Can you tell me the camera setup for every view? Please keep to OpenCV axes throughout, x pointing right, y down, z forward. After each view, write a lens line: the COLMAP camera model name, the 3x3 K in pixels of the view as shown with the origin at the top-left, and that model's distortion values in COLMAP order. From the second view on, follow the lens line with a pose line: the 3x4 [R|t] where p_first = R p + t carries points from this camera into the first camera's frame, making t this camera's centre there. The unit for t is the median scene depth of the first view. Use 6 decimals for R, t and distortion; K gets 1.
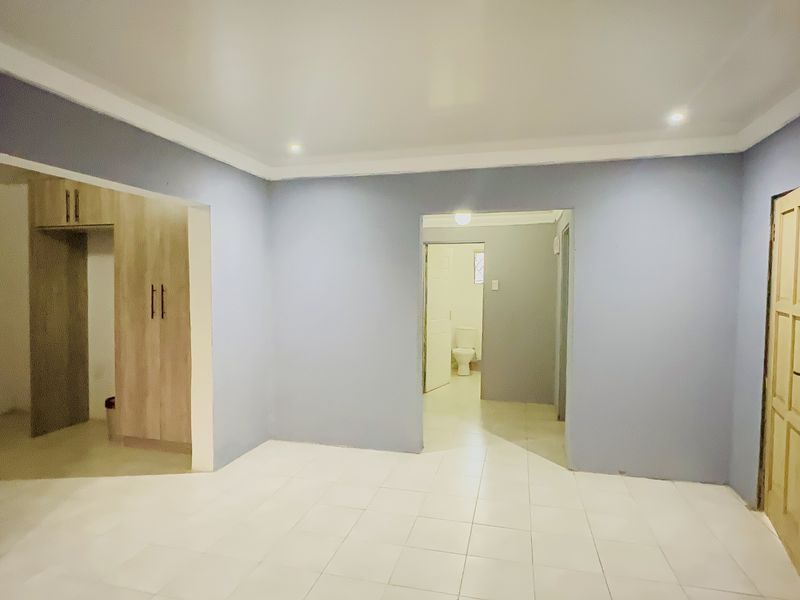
lens RADIAL K [[468.0, 0, 395.7], [0, 468.0, 300.7], [0, 0, 1]] dist [-0.012978, 0.005200]
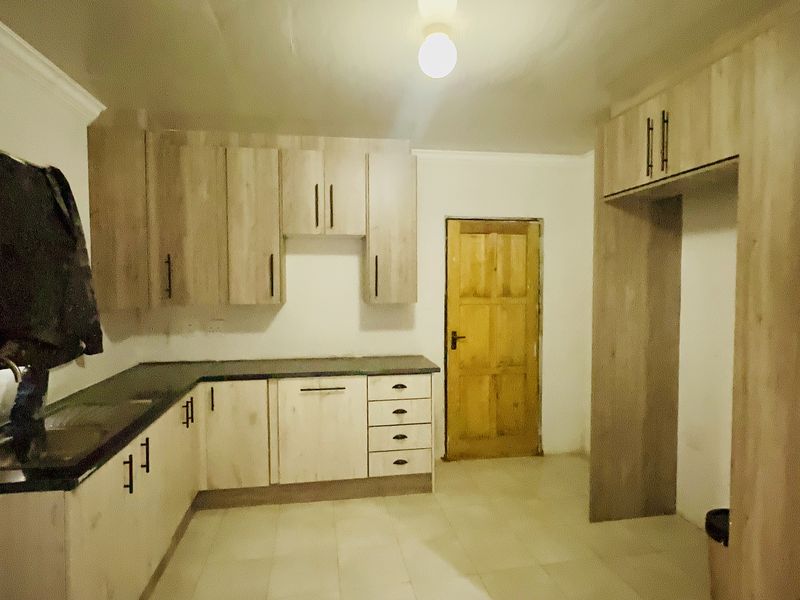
lens RADIAL K [[468.0, 0, 395.7], [0, 468.0, 300.6], [0, 0, 1]] dist [-0.012978, 0.005200]
pose [[0.419158, 0.019848, -0.907696, -0.316168], [-0.025881, 0.999616, 0.009907, -0.015092], [0.907544, 0.019340, 0.419511, 0.485007]]
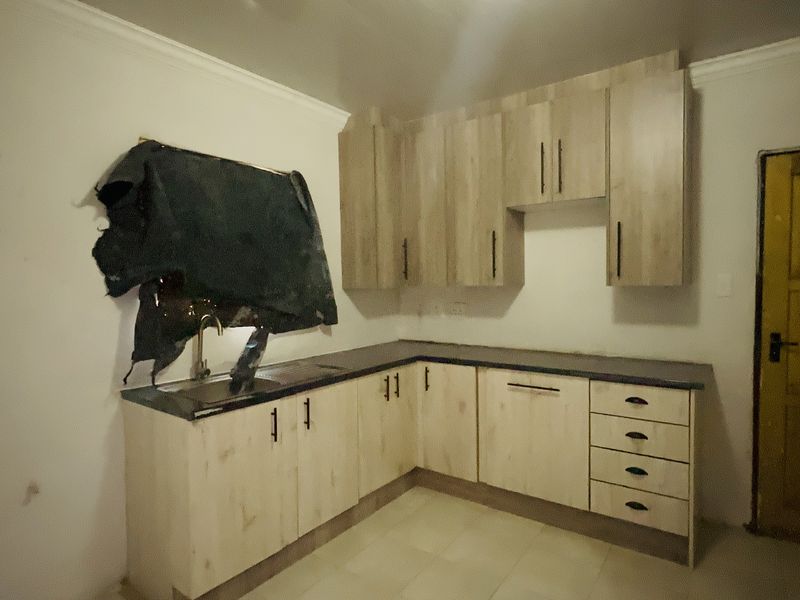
lens RADIAL K [[468.0, 0, 400.0], [0, 468.0, 301.0], [0, 0, 1]] dist [-0.012978, 0.005200]
pose [[-0.358586, 0.028530, -0.933061, -0.371616], [-0.028820, 0.998718, 0.041613, -0.004099], [0.933052, 0.041812, -0.357304, 0.662519]]
